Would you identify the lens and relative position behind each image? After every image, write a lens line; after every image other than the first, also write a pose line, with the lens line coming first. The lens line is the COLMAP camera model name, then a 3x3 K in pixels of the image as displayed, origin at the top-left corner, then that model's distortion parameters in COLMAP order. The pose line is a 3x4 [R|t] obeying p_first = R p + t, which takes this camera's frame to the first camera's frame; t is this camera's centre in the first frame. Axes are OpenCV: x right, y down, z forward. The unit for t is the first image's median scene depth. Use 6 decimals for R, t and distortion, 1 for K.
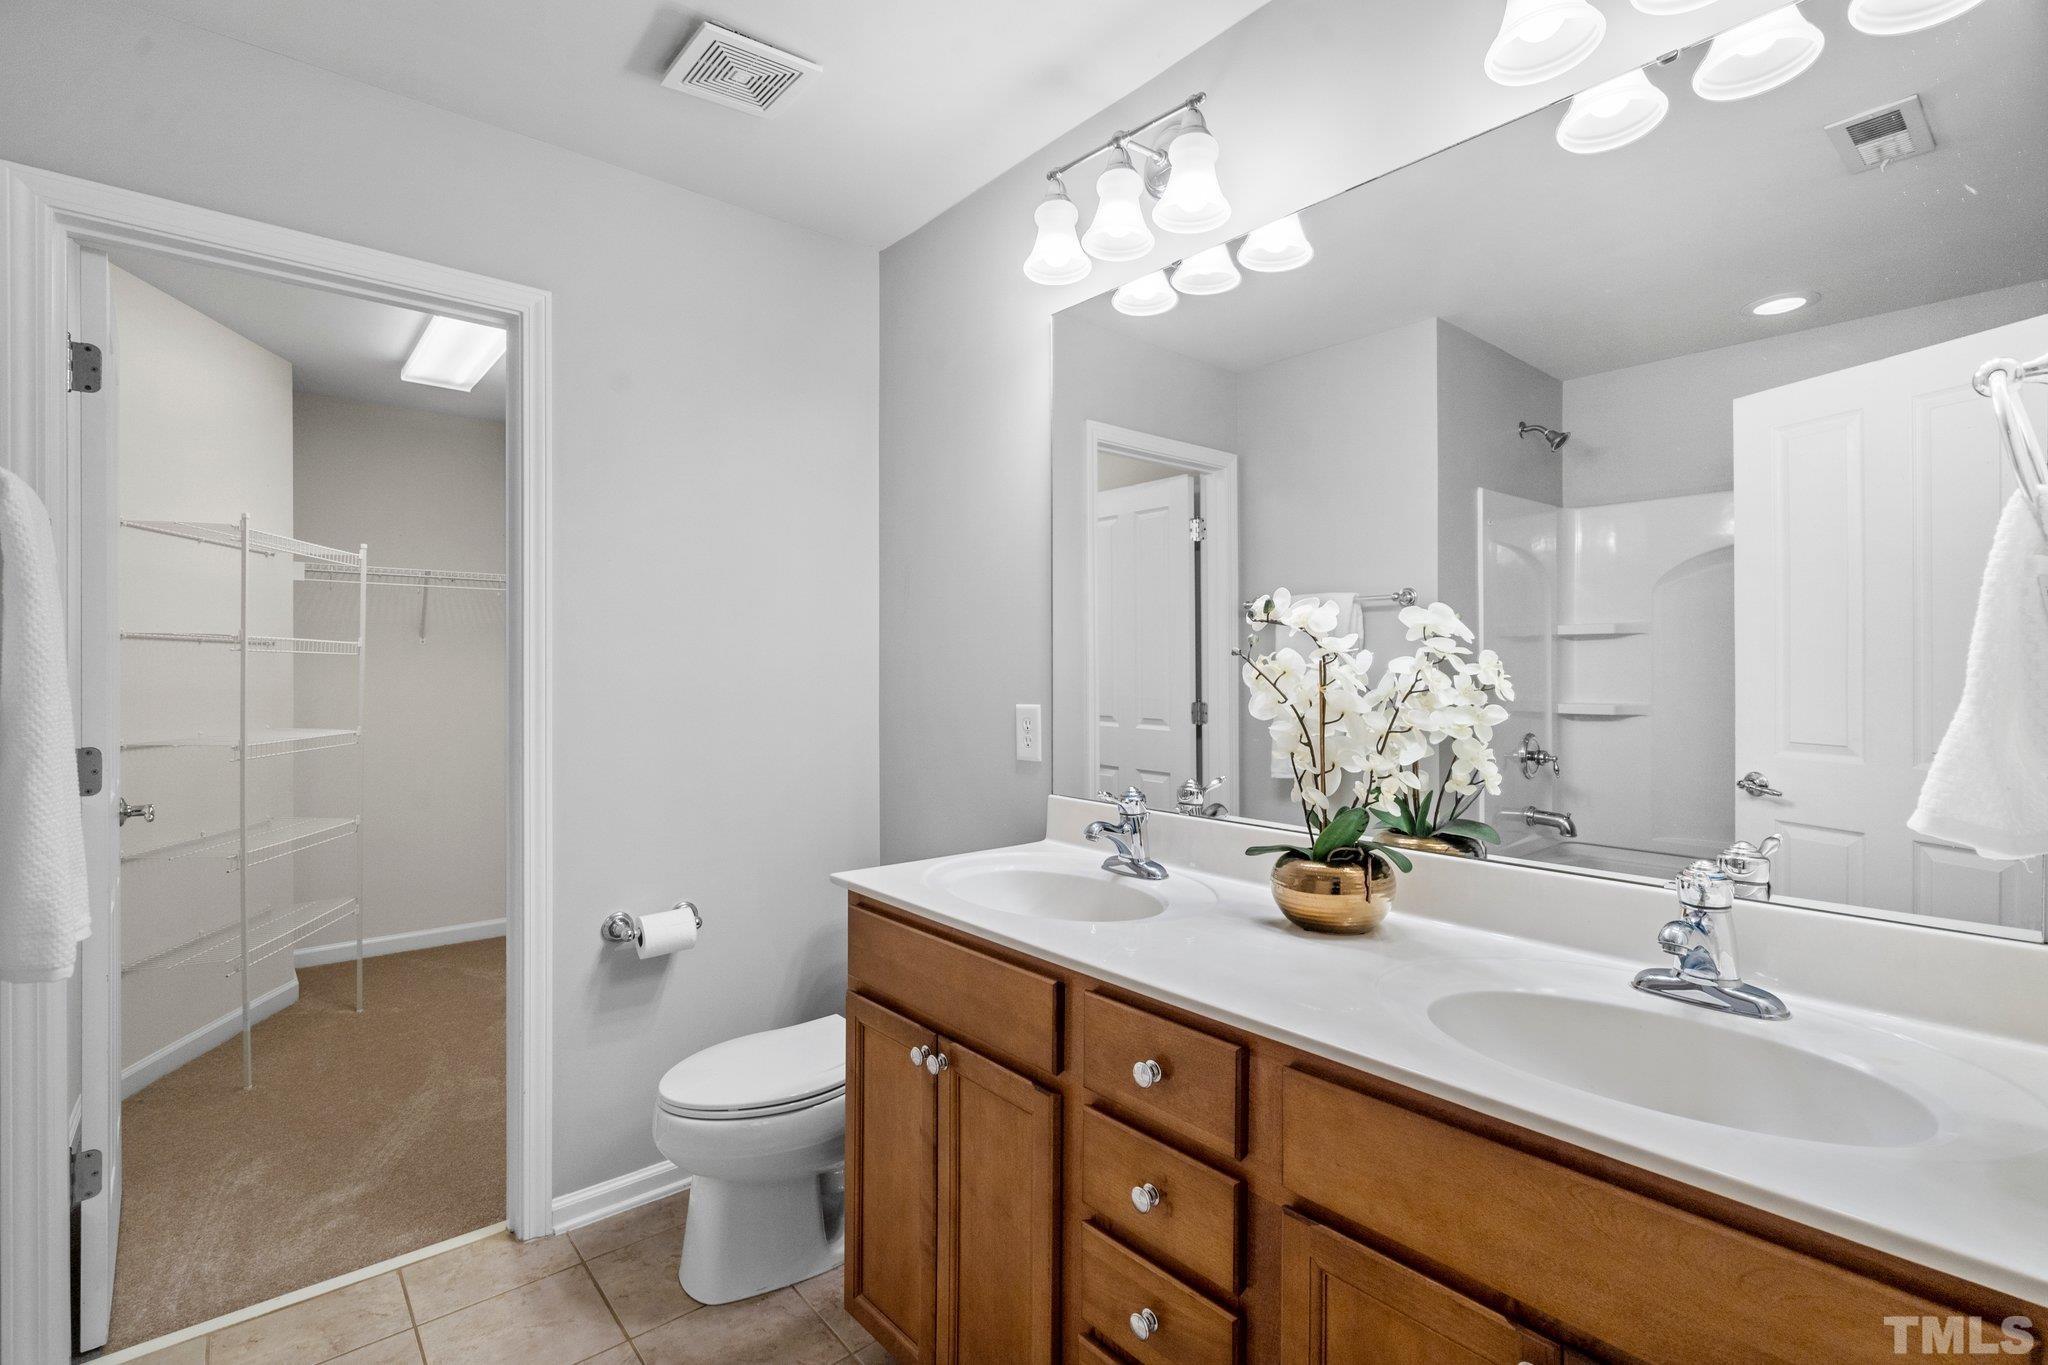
lens RADIAL K [[934.7, 0, 1020.2], [0, 934.7, 675.3], [0, 0, 1]] dist [-0.004163, 0.001586]
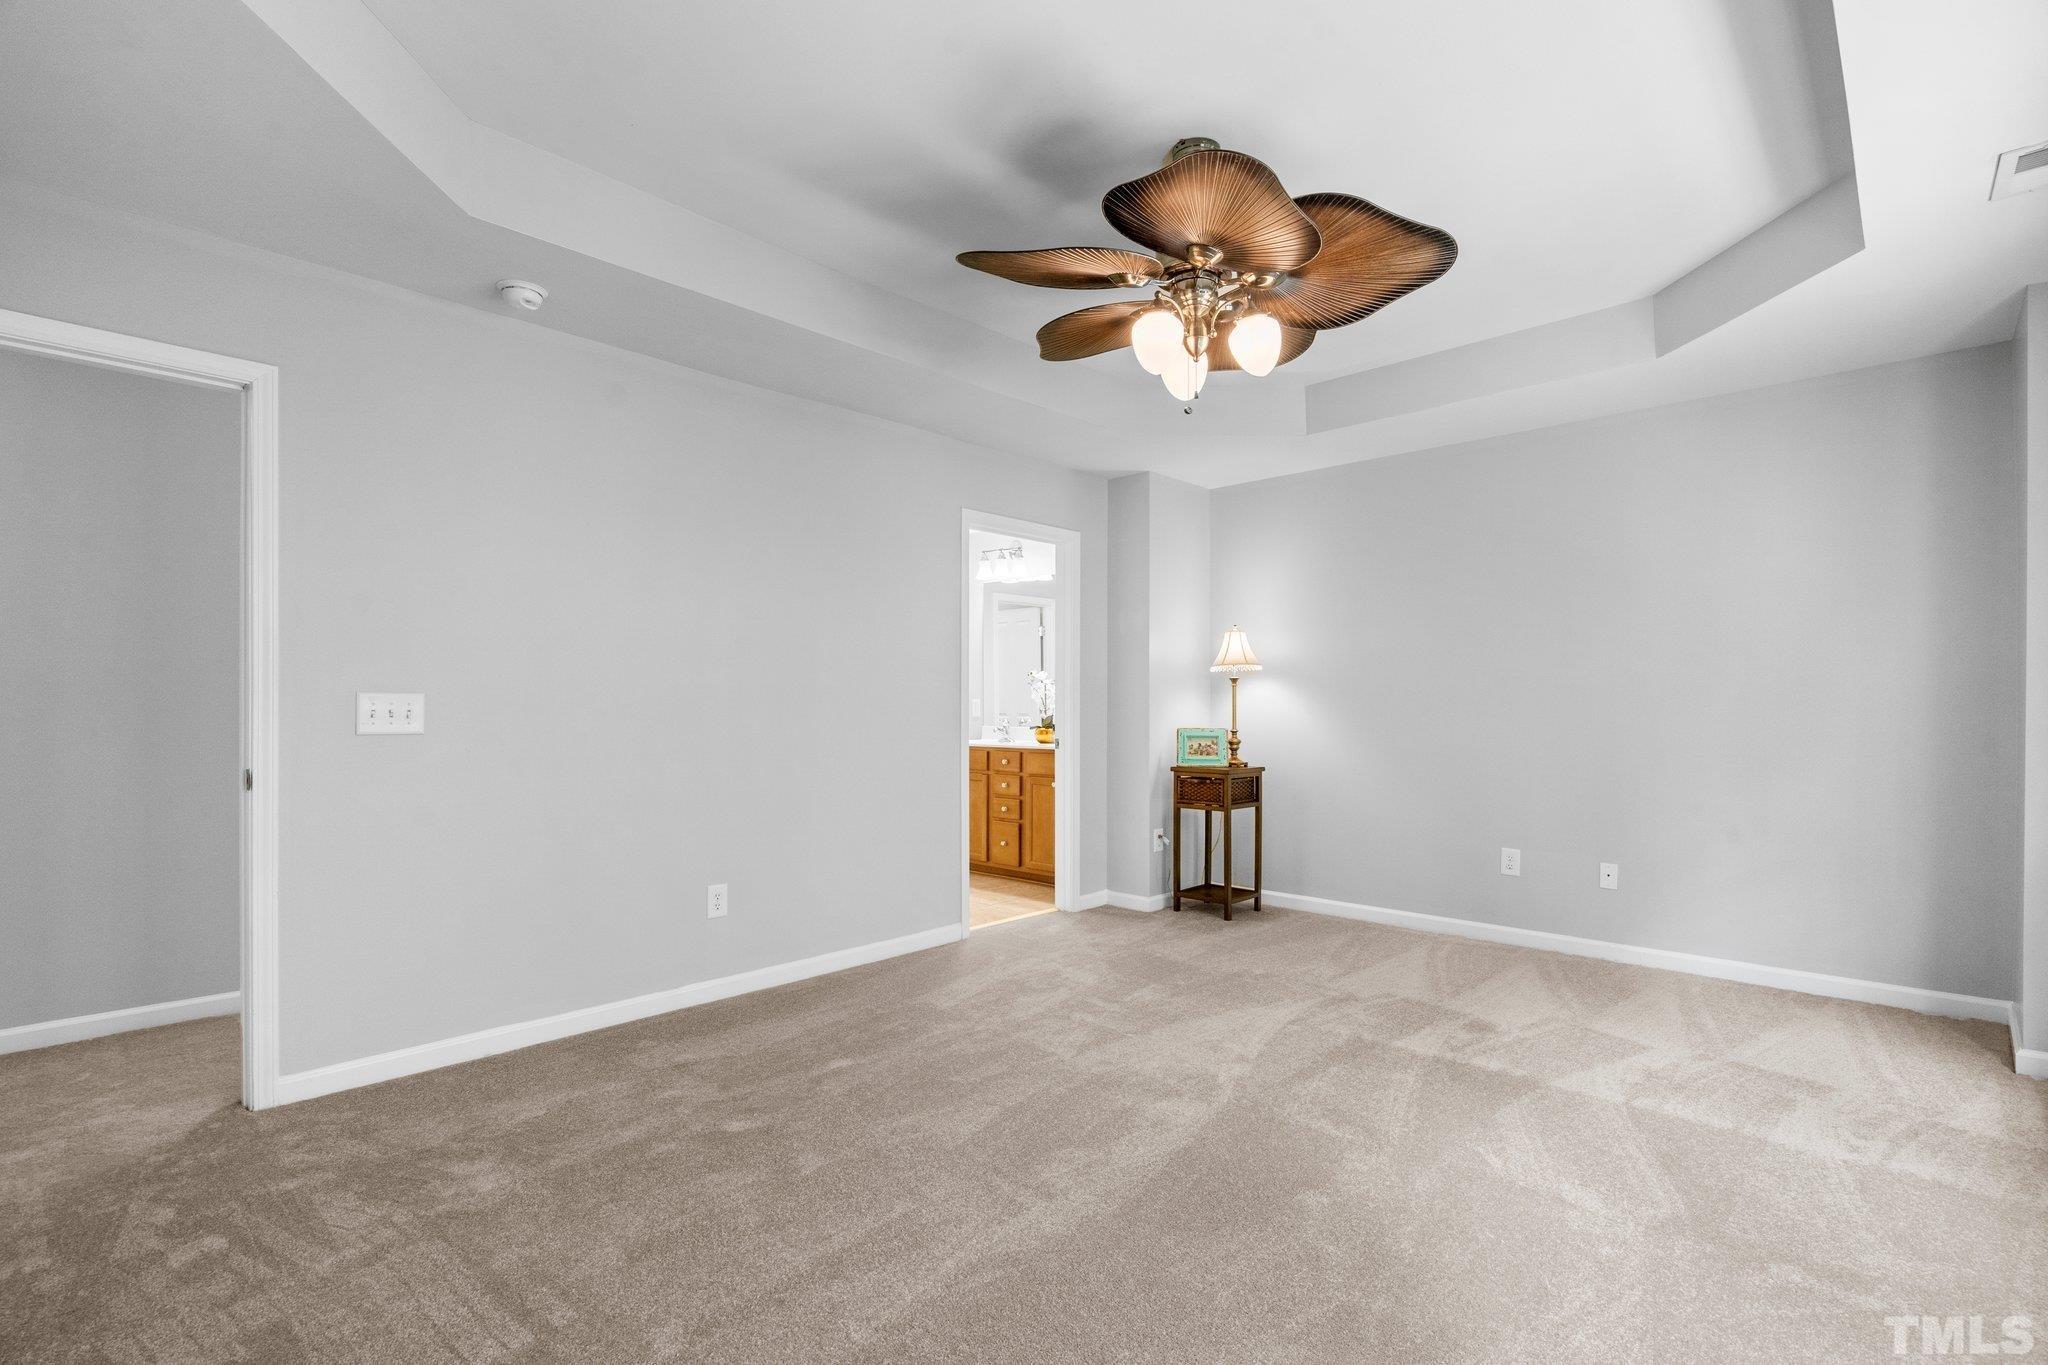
lens RADIAL K [[934.7, 0, 1026.6], [0, 934.7, 689.4], [0, 0, 1]] dist [-0.004163, 0.001586]
pose [[0.995209, -0.005919, 0.097593, -0.057132], [0.006829, 0.999936, -0.008986, 0.012454], [-0.097534, 0.009610, 0.995186, -0.949755]]
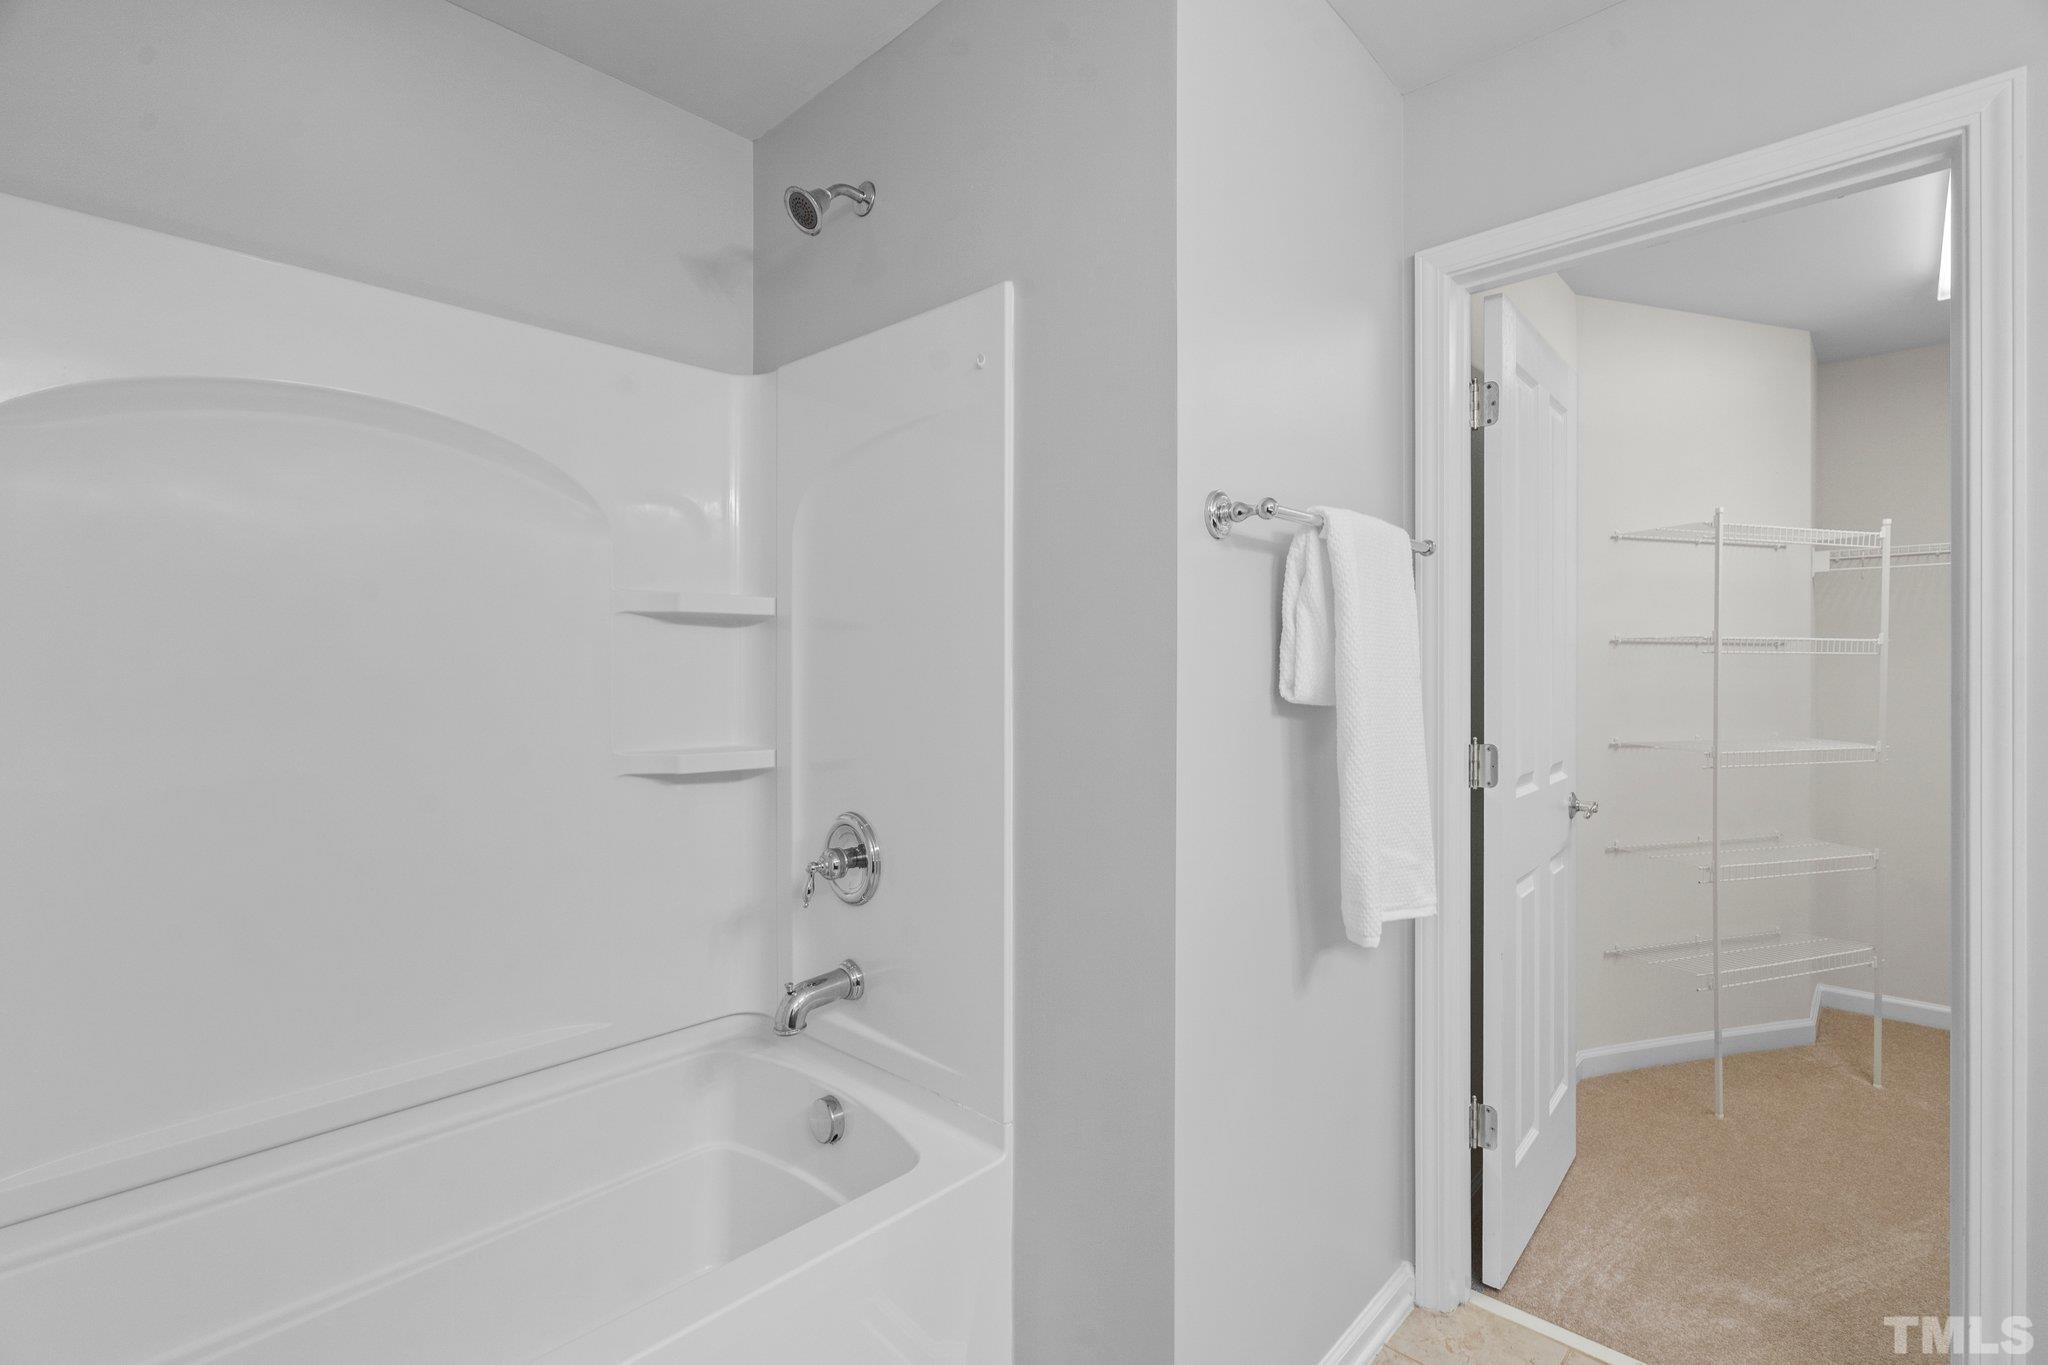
lens RADIAL K [[934.7, 0, 1027.2], [0, 934.7, 671.9], [0, 0, 1]] dist [-0.004163, 0.001586]
pose [[0.121654, 0.001165, -0.992572, 0.024465], [-0.005030, 0.999987, 0.000558, -0.004325], [0.992560, 0.004925, 0.121658, 0.196930]]
